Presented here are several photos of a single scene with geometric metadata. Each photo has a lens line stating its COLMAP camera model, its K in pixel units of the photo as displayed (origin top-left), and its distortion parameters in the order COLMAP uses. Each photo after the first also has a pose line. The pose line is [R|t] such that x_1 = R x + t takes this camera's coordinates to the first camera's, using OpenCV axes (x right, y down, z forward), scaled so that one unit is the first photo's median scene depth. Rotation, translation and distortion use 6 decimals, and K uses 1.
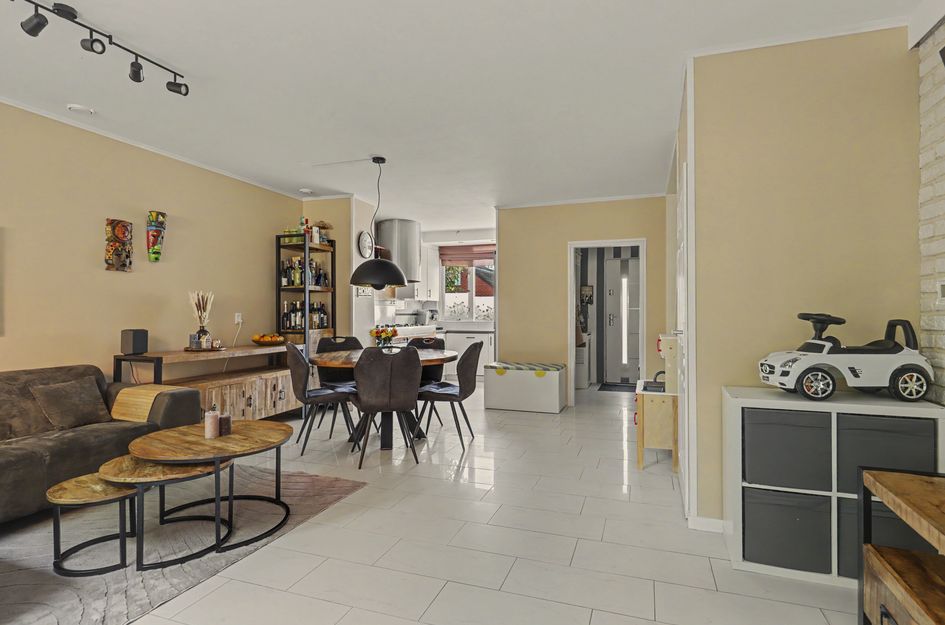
lens RADIAL K [[491.2, 0, 472.3], [0, 491.2, 316.7], [0, 0, 1]] dist [-0.000967, 0.000184]
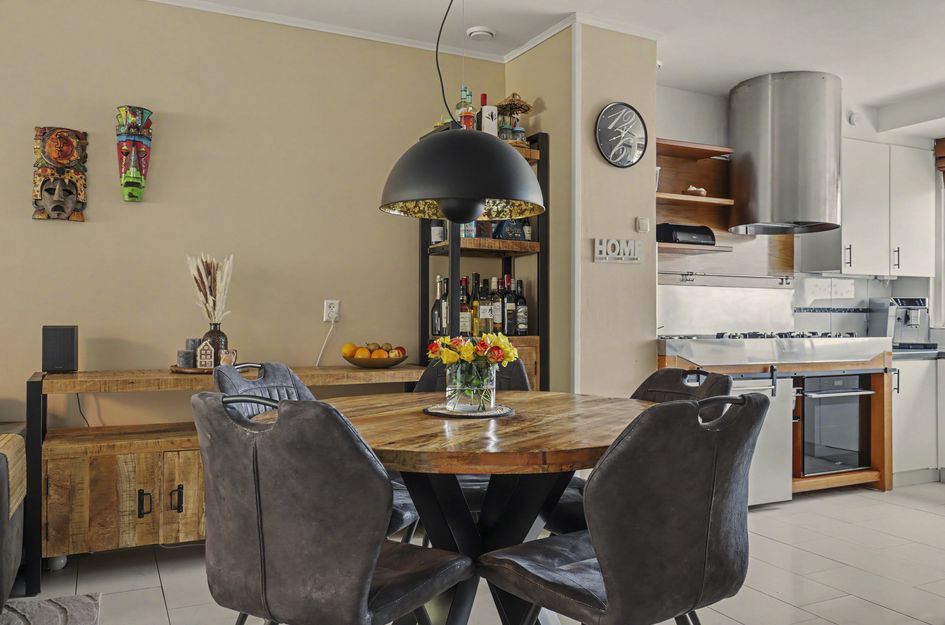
lens RADIAL K [[767.0, 0, 472.5], [0, 767.0, 312.5], [0, 0, 1]] dist [-0.002417, 0.000095]
pose [[0.720849, 0.000715, -0.693091, 0.144857], [-0.010144, 0.999903, -0.009519, 0.009781], [0.693017, 0.013892, 0.720787, 0.472825]]
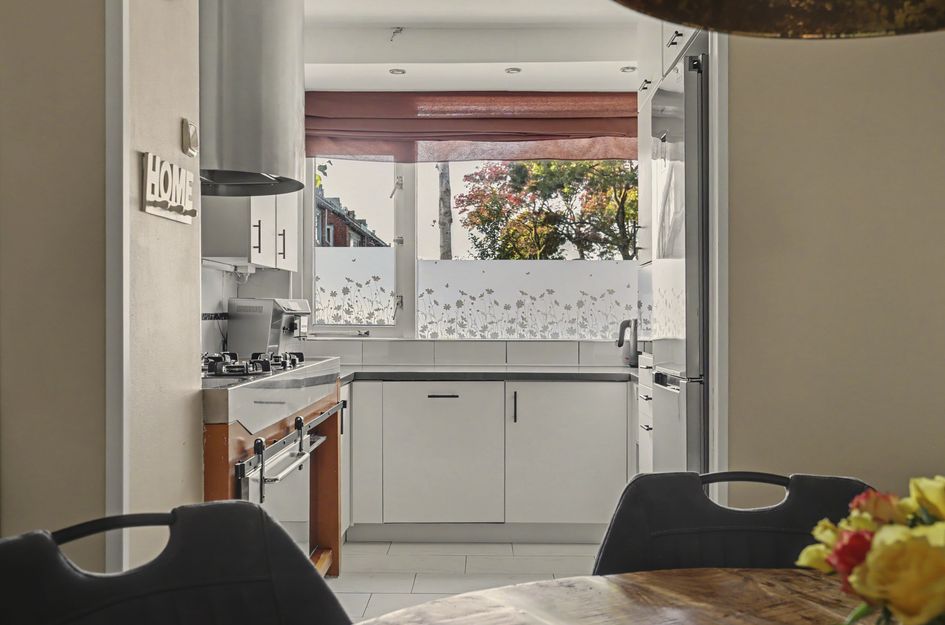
lens RADIAL K [[918.9, 0, 472.5], [0, 918.9, 312.5], [0, 0, 1]] dist [-0.000444, 0.000293]
pose [[0.948098, 0.000627, 0.317977, -0.231325], [0.002372, 0.999956, -0.009044, -0.002940], [-0.317969, 0.009329, 0.948055, 0.686441]]
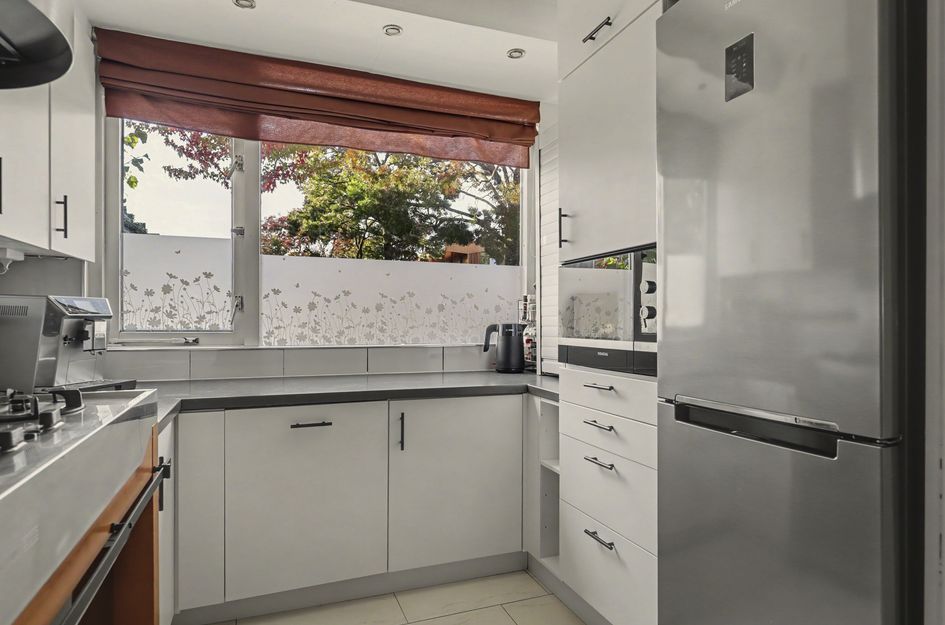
lens RADIAL K [[538.8, 0, 472.4], [0, 538.8, 317.8], [0, 0, 1]] dist [0.001070, -0.000679]
pose [[0.760991, 0.000867, 0.648762, -0.155035], [0.002280, 0.999989, -0.004010, -0.007441], [-0.648759, 0.004531, 0.760980, 1.099729]]
